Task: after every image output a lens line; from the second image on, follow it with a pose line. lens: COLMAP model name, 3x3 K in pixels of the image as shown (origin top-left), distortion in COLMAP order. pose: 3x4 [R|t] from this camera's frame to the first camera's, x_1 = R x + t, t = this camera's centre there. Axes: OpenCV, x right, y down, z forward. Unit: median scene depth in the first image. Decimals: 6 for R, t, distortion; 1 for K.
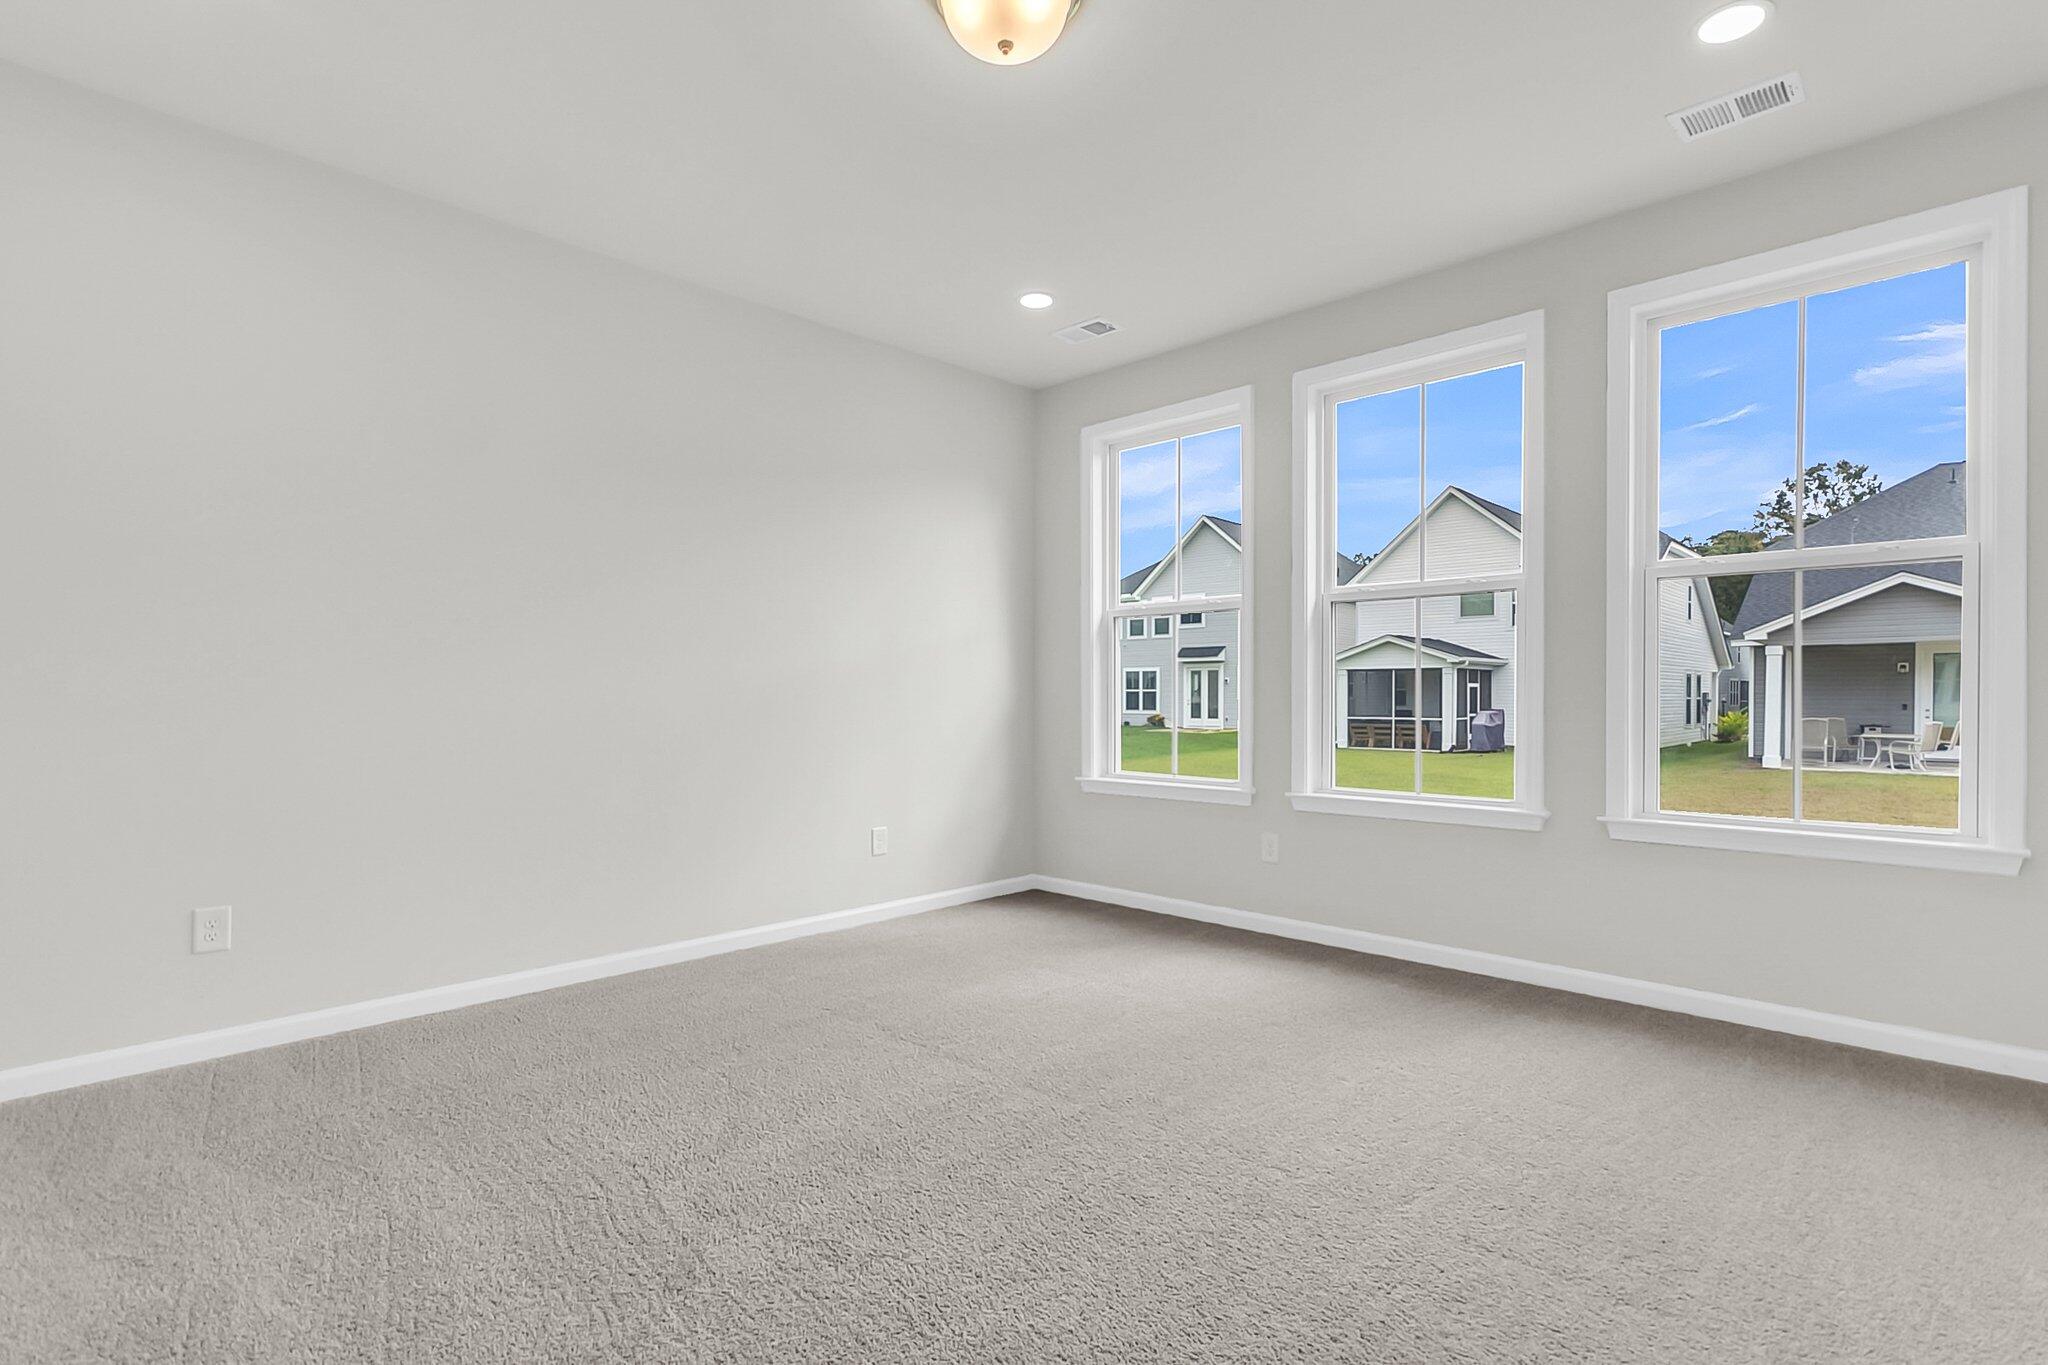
lens RADIAL K [[967.2, 0, 1024.0], [0, 967.2, 682.5], [0, 0, 1]] dist [0.000215, 0.000844]
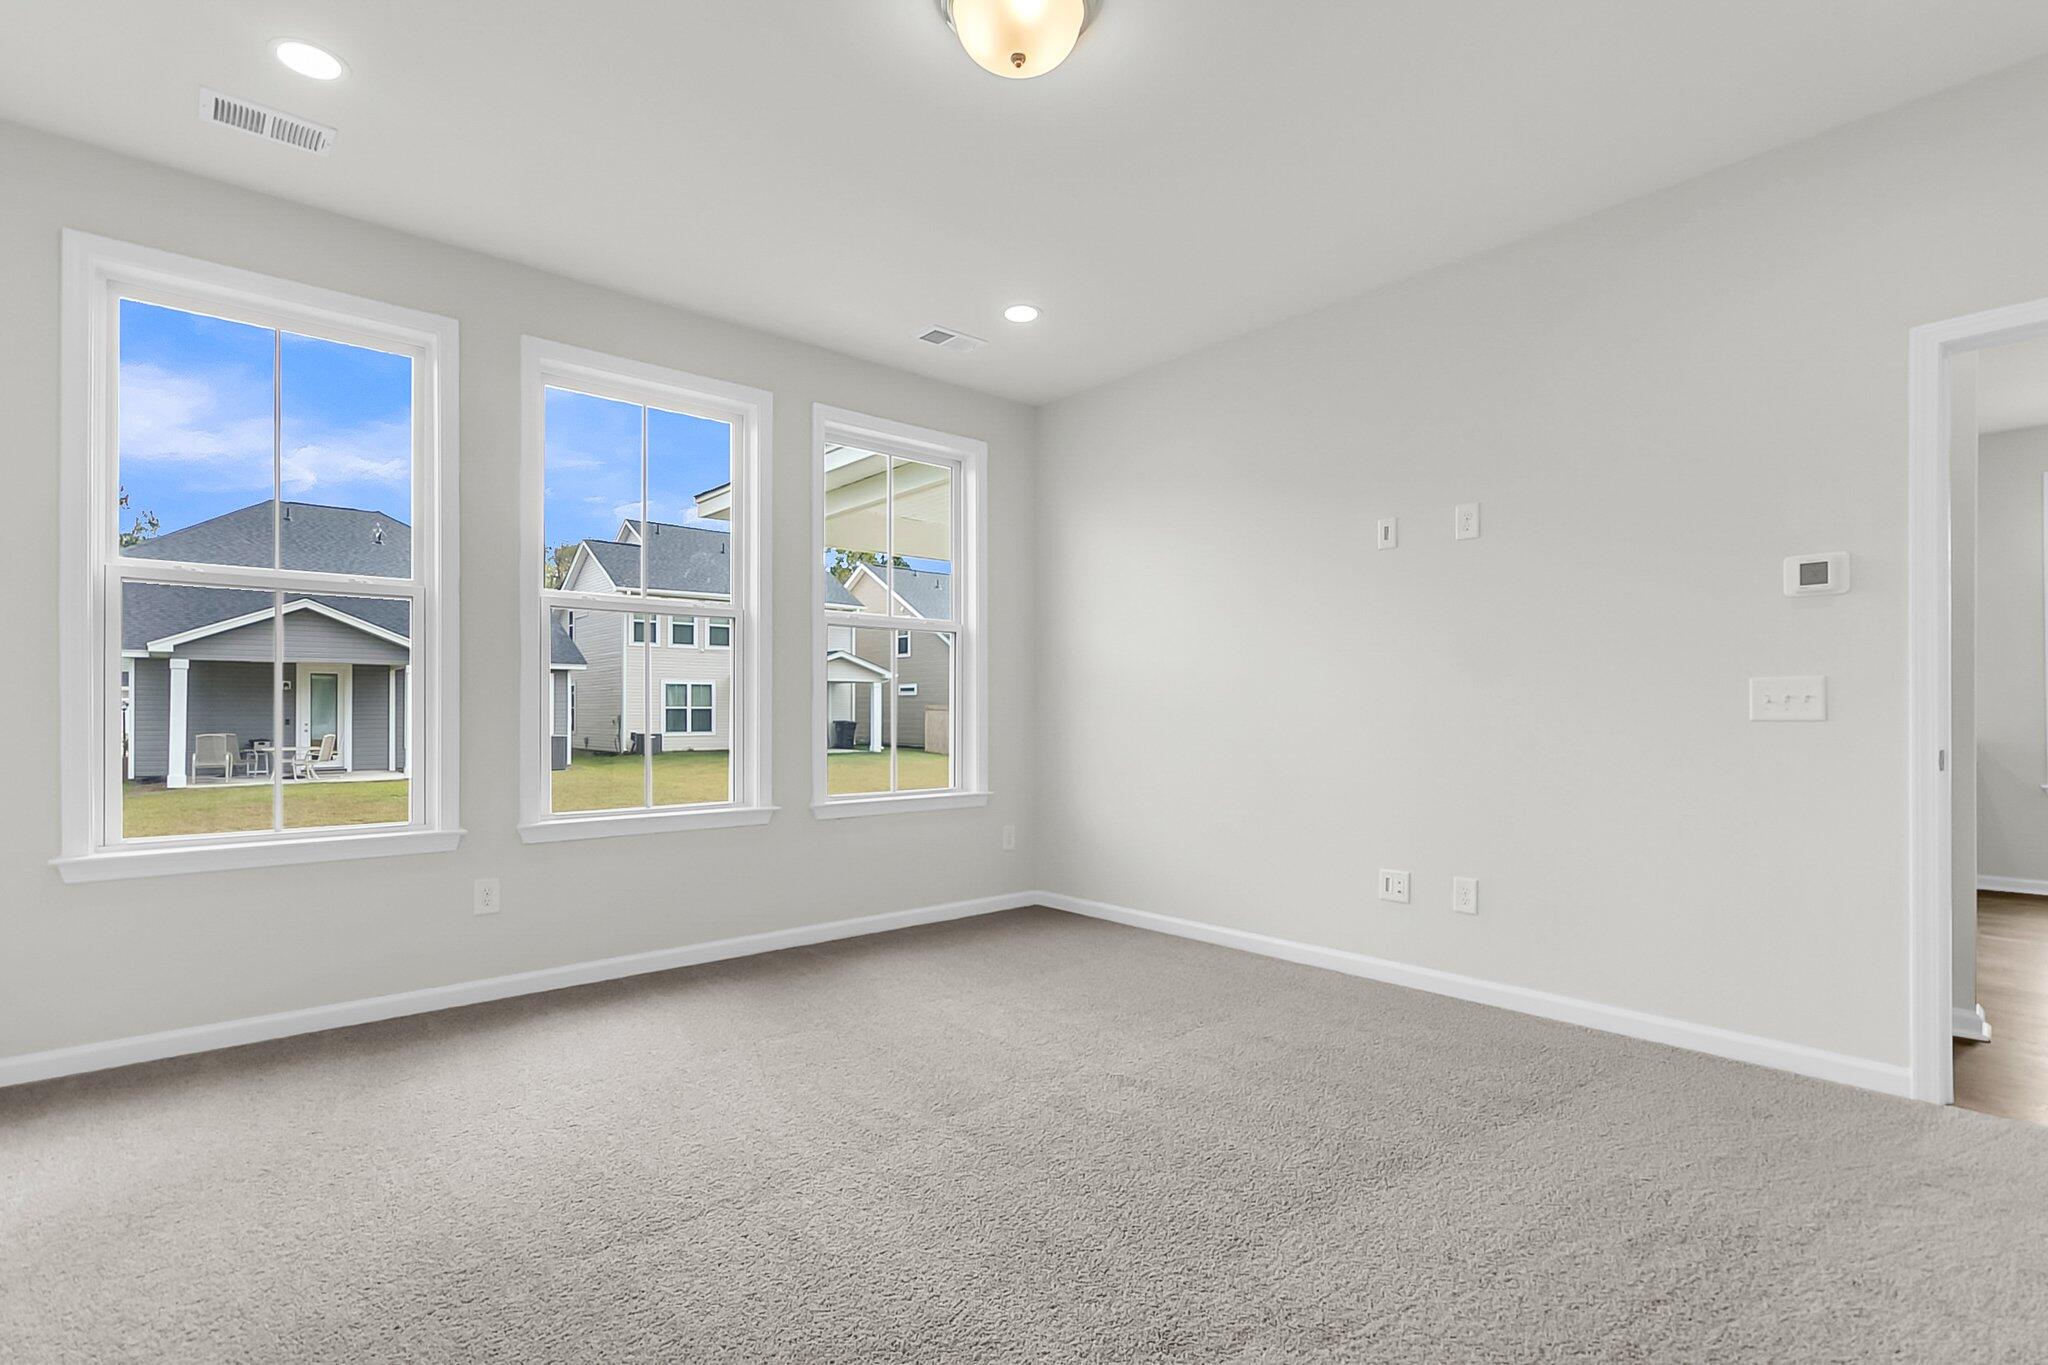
lens RADIAL K [[906.9, 0, 1024.8], [0, 906.9, 704.6], [0, 0, 1]] dist [0.021227, -0.000182]
pose [[0.147494, 0.001649, 0.989062, -0.305549], [-0.006477, 0.999979, -0.000702, 0.002208], [-0.989042, -0.006303, 0.147502, 0.287157]]
